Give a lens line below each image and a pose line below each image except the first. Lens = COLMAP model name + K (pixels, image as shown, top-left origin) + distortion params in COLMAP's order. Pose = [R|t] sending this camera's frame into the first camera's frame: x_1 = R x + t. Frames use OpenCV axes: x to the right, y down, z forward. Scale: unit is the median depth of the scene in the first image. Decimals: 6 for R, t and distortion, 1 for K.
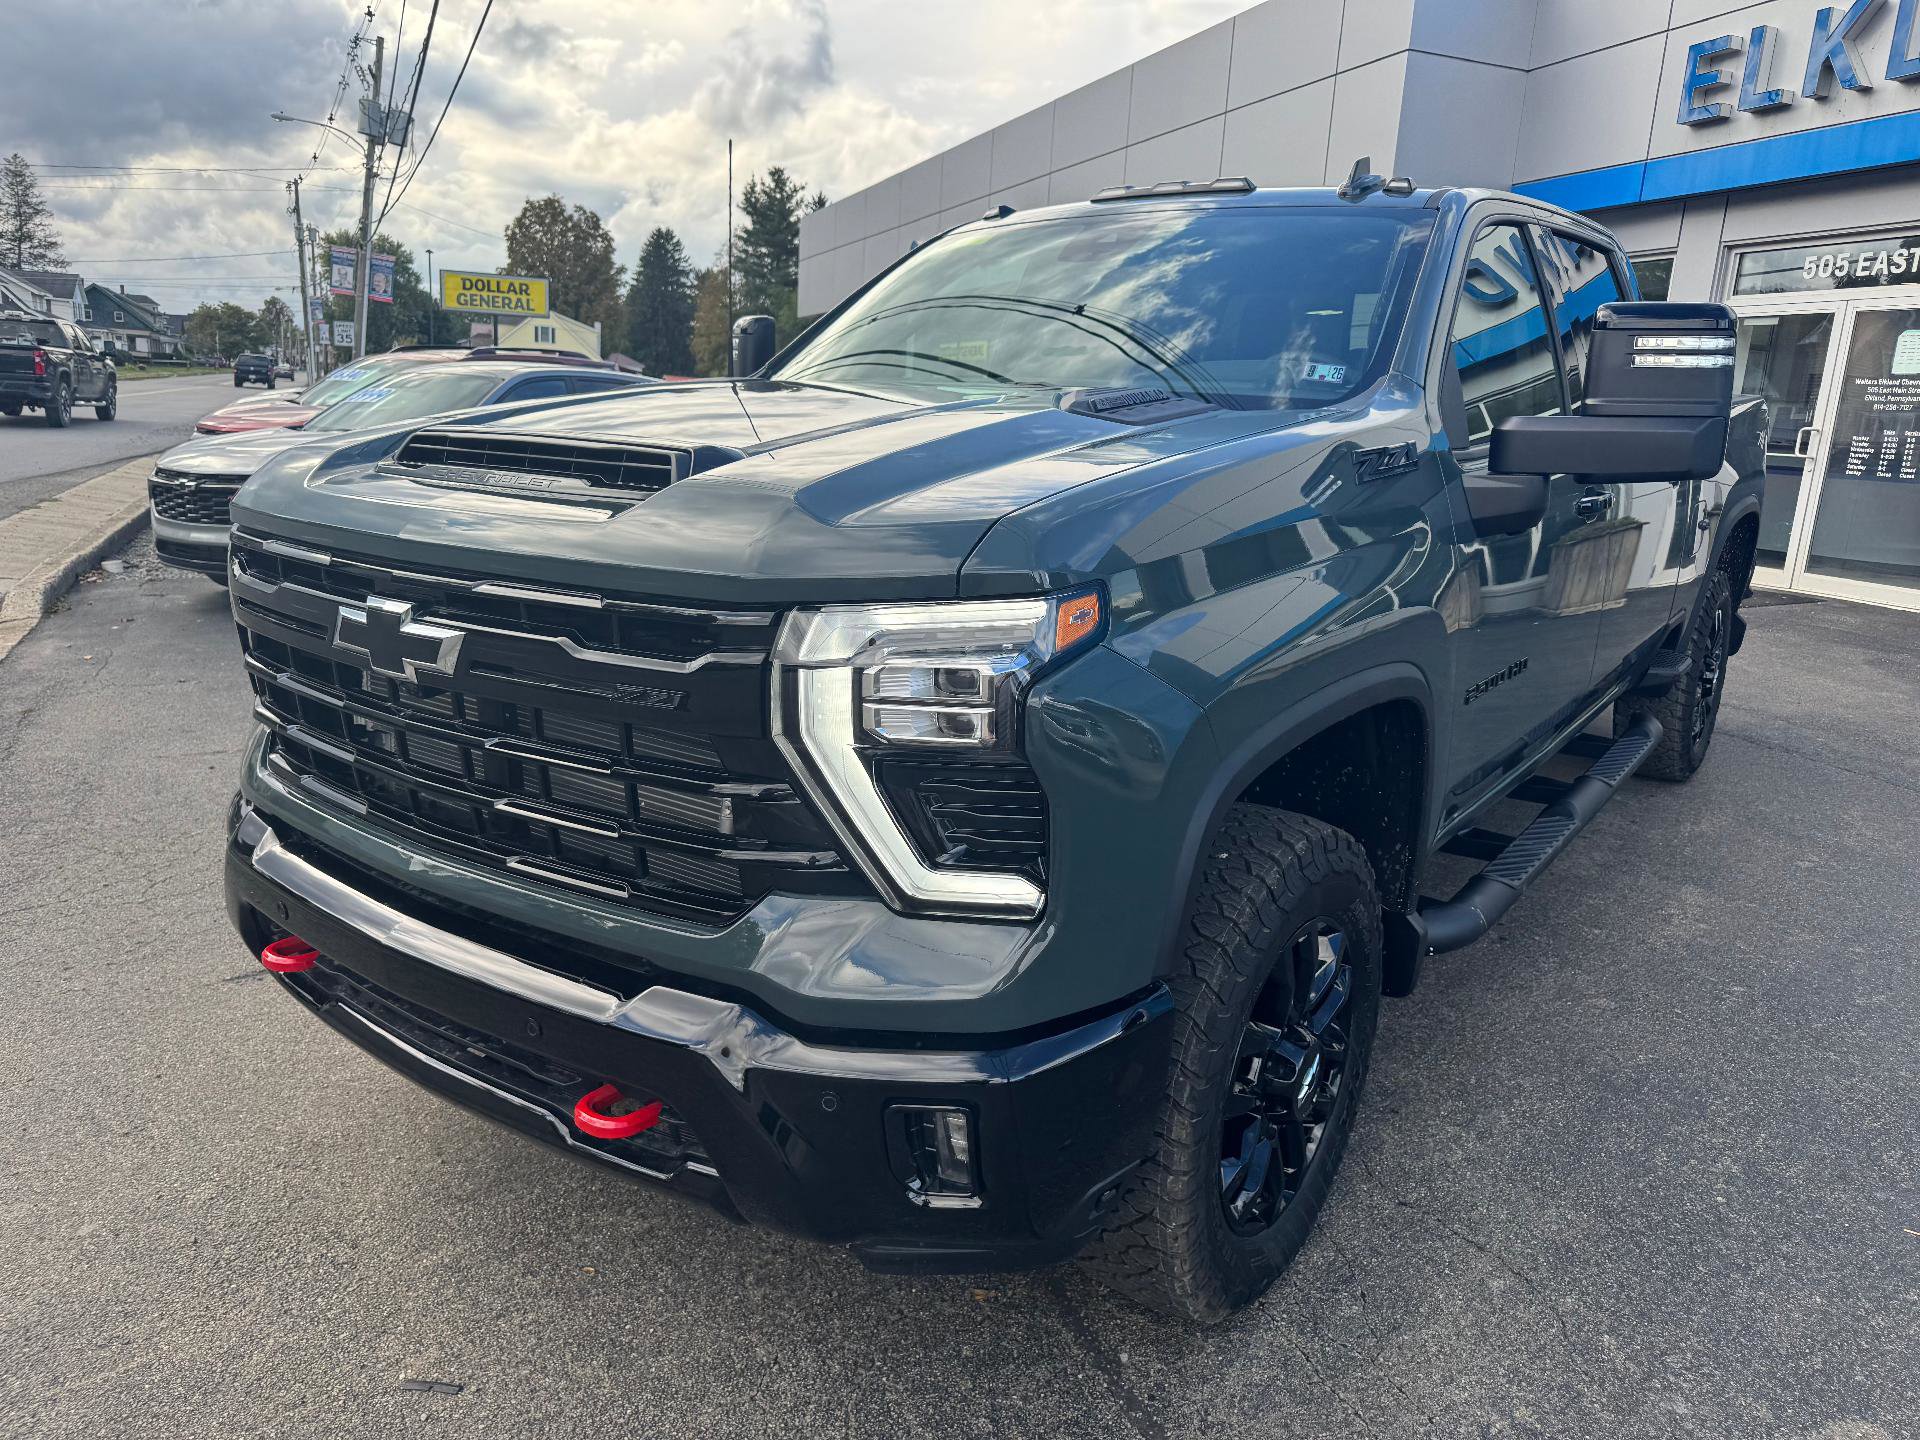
lens RADIAL K [[1411.1, 0, 971.0], [0, 1411.1, 697.5], [0, 0, 1]] dist [0.004886, 0.033489]
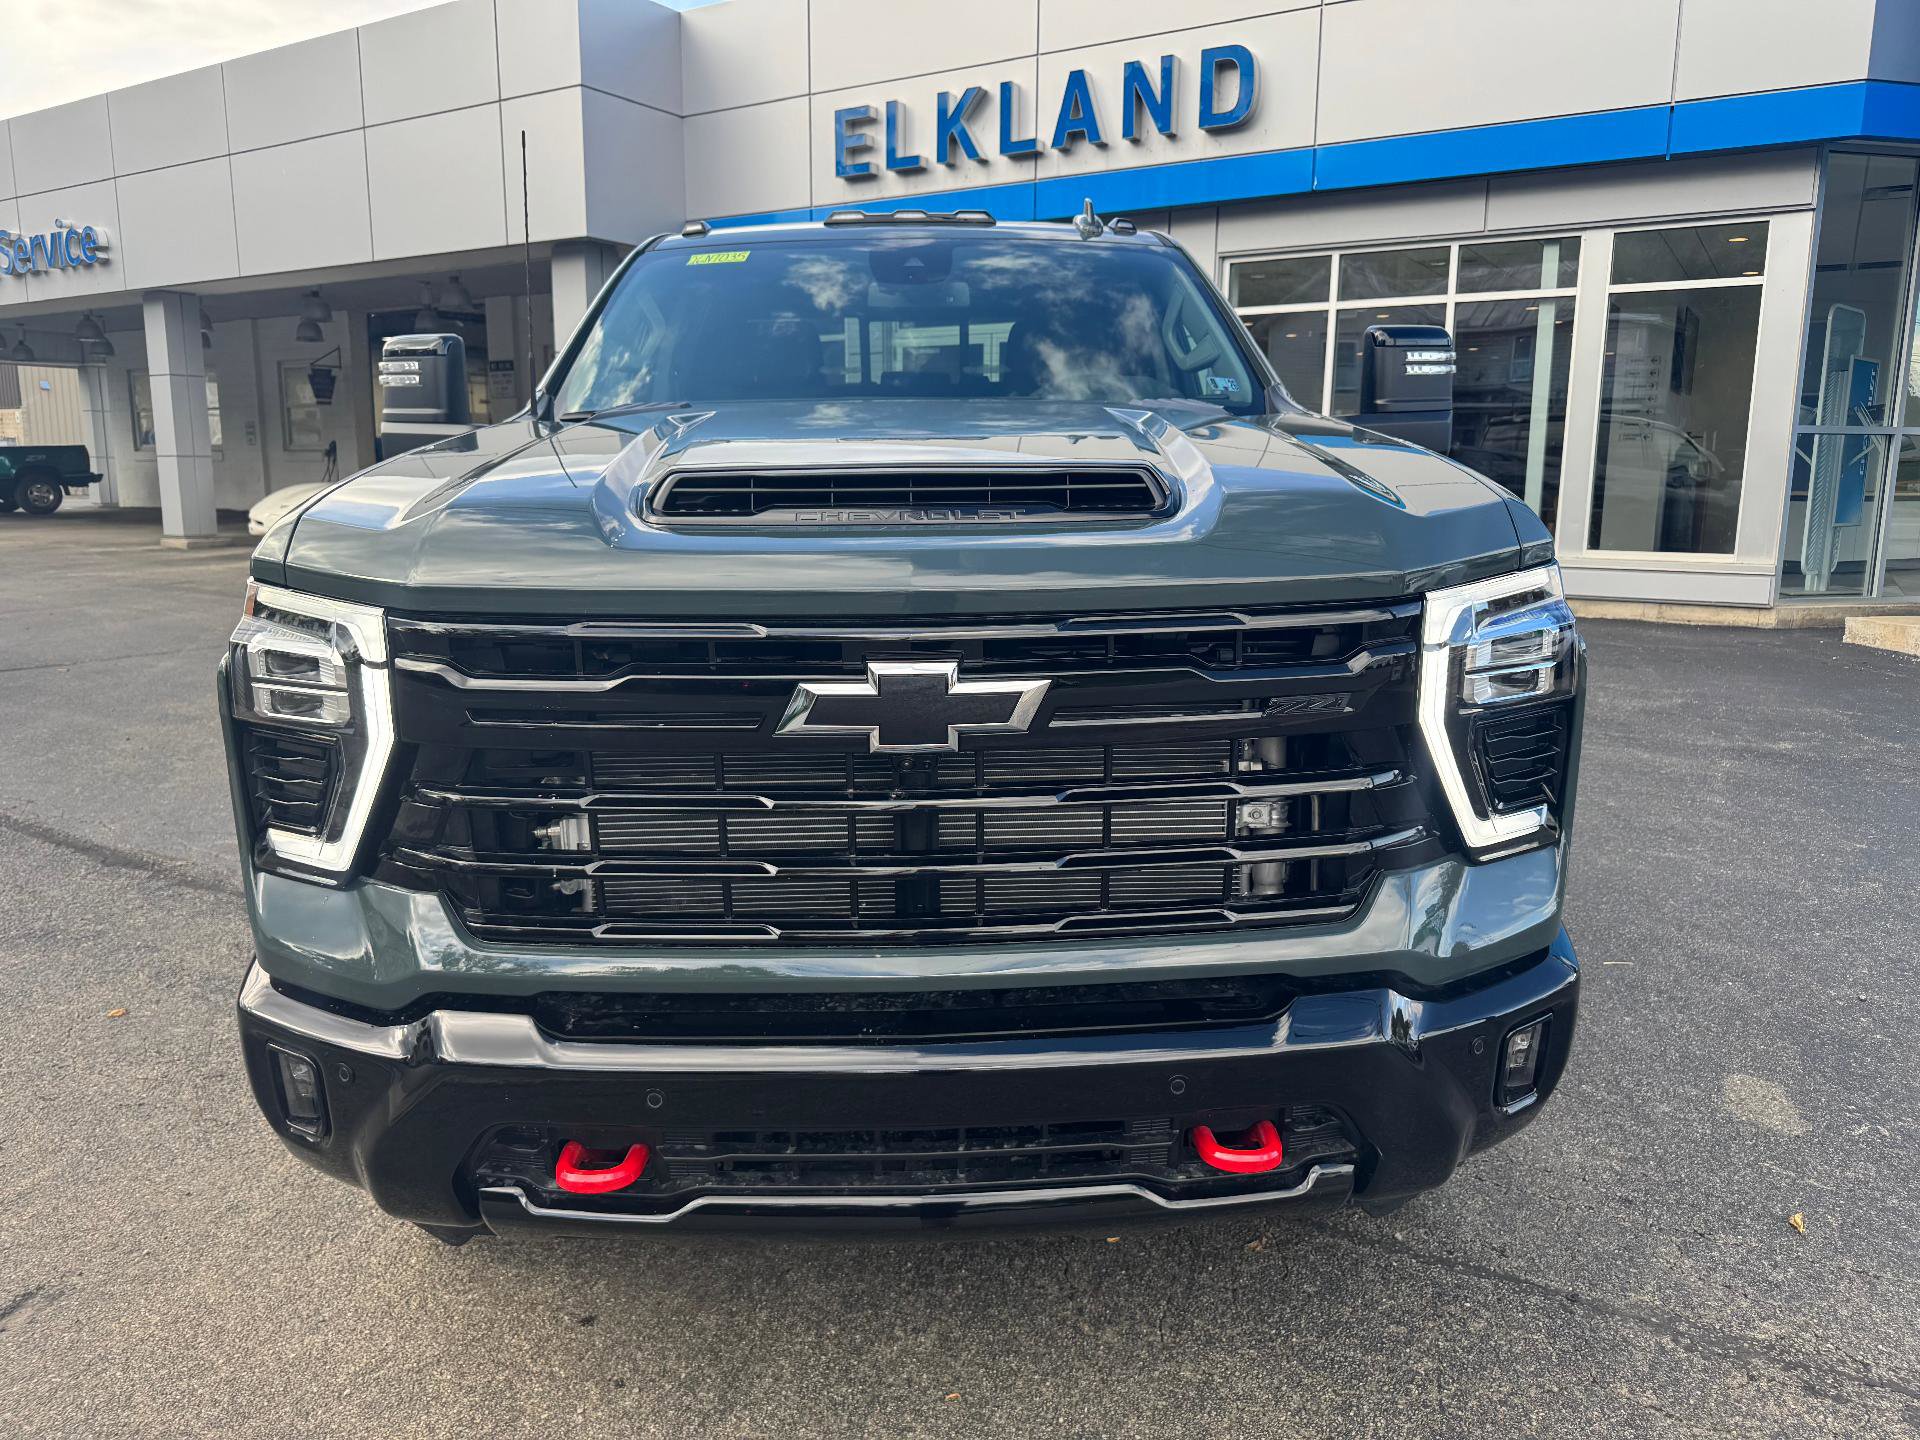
lens RADIAL K [[1412.6, 0, 952.1], [0, 1412.6, 731.0], [0, 0, 1]] dist [0.036018, -0.063240]
pose [[0.771161, -0.169426, 0.613682, -0.798754], [0.168879, 0.983845, 0.059406, -0.064539], [-0.613833, 0.057826, 0.787315, 0.272511]]
